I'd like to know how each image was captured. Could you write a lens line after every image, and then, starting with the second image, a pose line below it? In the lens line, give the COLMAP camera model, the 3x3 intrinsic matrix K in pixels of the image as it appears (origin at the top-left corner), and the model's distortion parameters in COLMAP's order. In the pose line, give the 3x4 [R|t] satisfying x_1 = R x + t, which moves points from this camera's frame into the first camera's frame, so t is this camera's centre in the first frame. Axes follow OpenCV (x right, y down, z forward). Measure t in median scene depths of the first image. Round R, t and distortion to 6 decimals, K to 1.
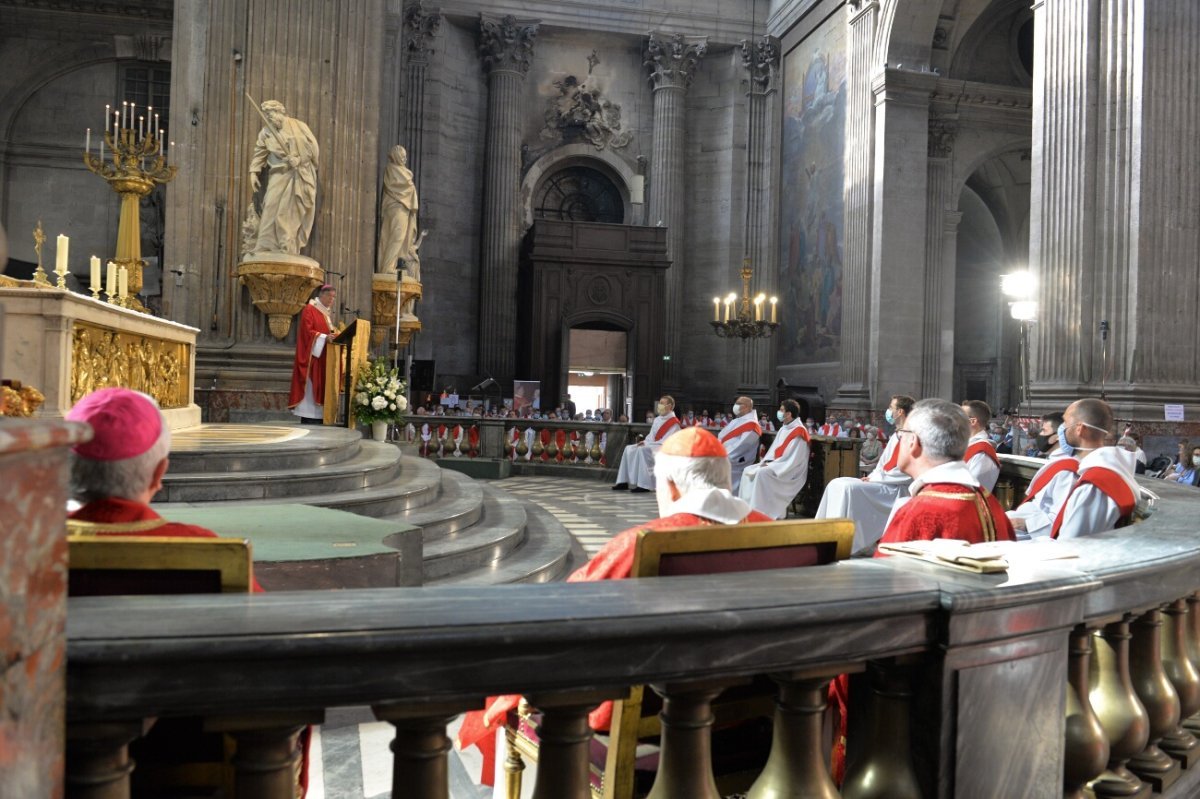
lens RADIAL K [[923.8, 0, 600.0], [0, 923.8, 399.5], [0, 0, 1]] dist [-0.025506, -0.007165]
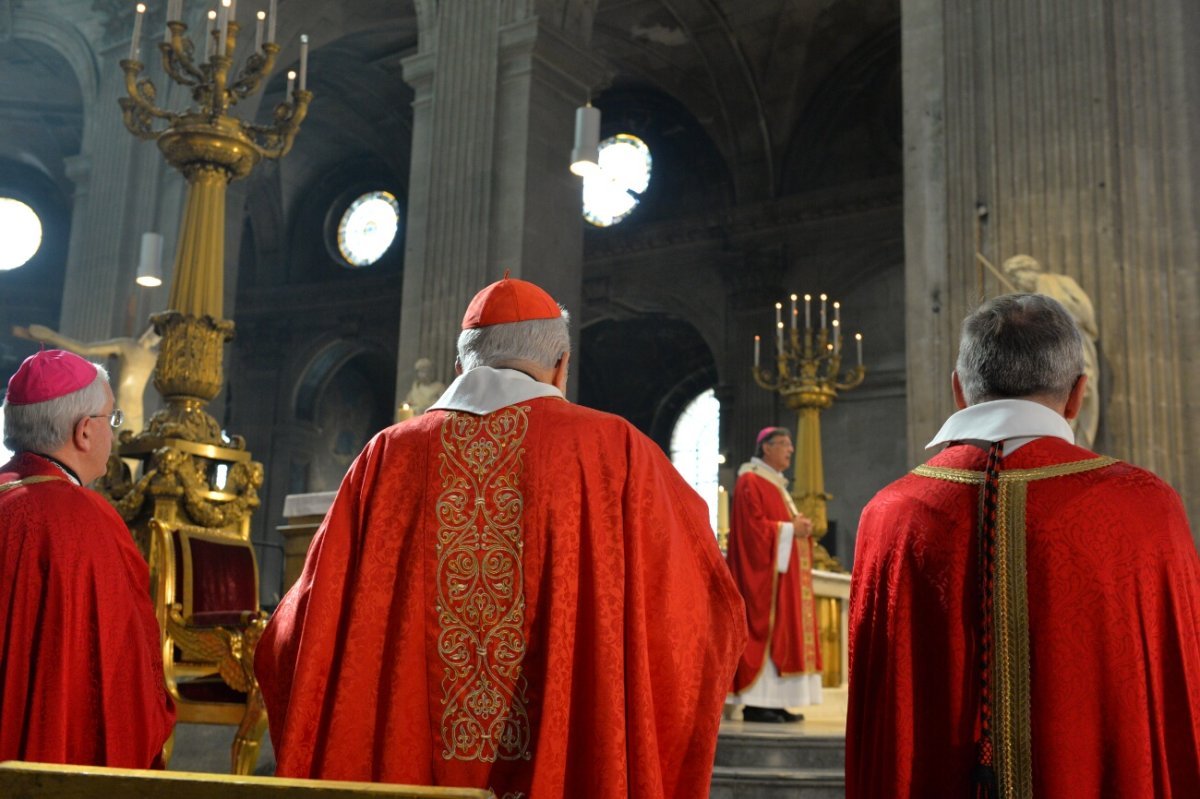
lens RADIAL K [[1321.3, 0, 600.0], [0, 1321.3, 399.5], [0, 0, 1]] dist [-0.008601, -0.016085]
pose [[0.693473, -0.153104, -0.704028, 0.096154], [-0.013458, 0.974238, -0.225122, 0.013101], [0.720357, 0.165590, 0.673547, 0.077955]]
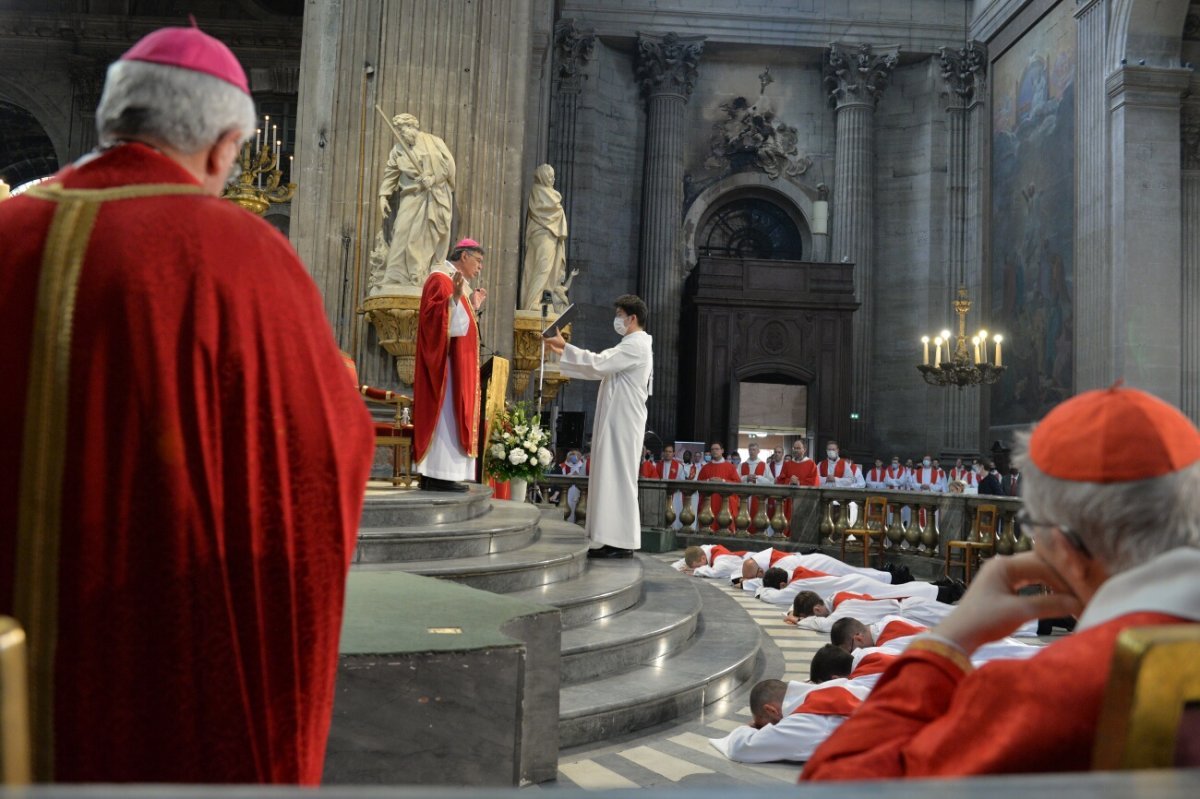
lens RADIAL K [[1030.0, 0, 600.0], [0, 1030.0, 399.5], [0, 0, 1]] dist [-0.038167, 0.006065]
pose [[0.986782, -0.000674, -0.162051, -0.010553], [-0.010241, 0.997733, -0.066512, 0.009088], [0.161728, 0.067293, 0.984538, 0.063929]]
